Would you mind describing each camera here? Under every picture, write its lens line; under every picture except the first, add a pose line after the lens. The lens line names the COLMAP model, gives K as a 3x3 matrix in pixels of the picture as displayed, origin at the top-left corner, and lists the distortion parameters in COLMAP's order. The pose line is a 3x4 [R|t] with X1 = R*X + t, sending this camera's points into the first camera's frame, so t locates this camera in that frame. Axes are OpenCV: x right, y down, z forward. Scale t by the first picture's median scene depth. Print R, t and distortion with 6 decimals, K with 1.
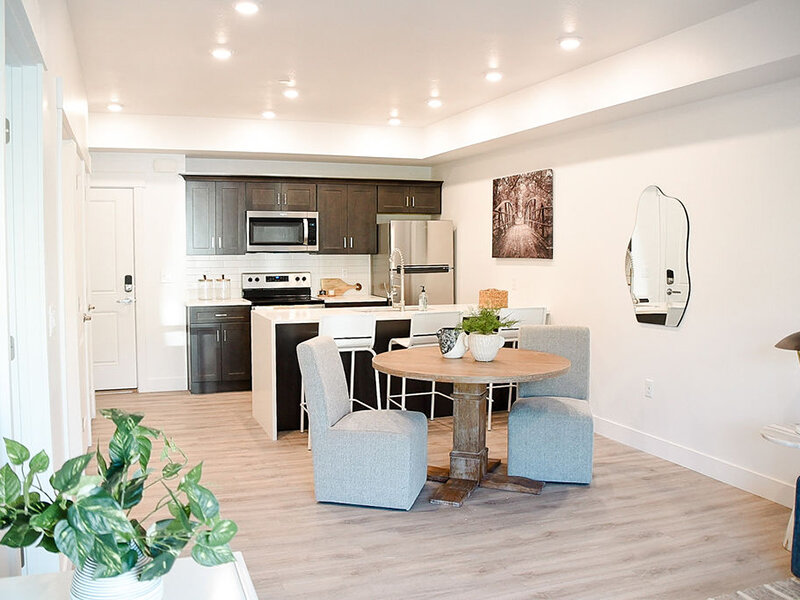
lens RADIAL K [[724.1, 0, 390.0], [0, 724.1, 289.1], [0, 0, 1]] dist [-0.152321, 0.128567]
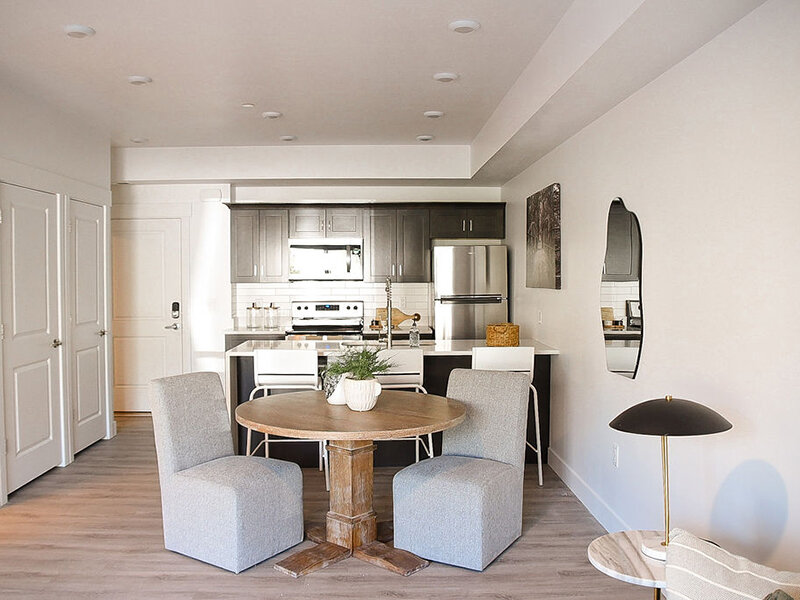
lens RADIAL K [[724.1, 0, 390.0], [0, 724.1, 289.1], [0, 0, 1]] dist [-0.152321, 0.128567]
pose [[0.946176, 0.005440, -0.323608, 0.289039], [-0.016748, 0.999342, -0.032169, -0.011311], [0.323220, 0.035857, 0.945644, 0.129669]]
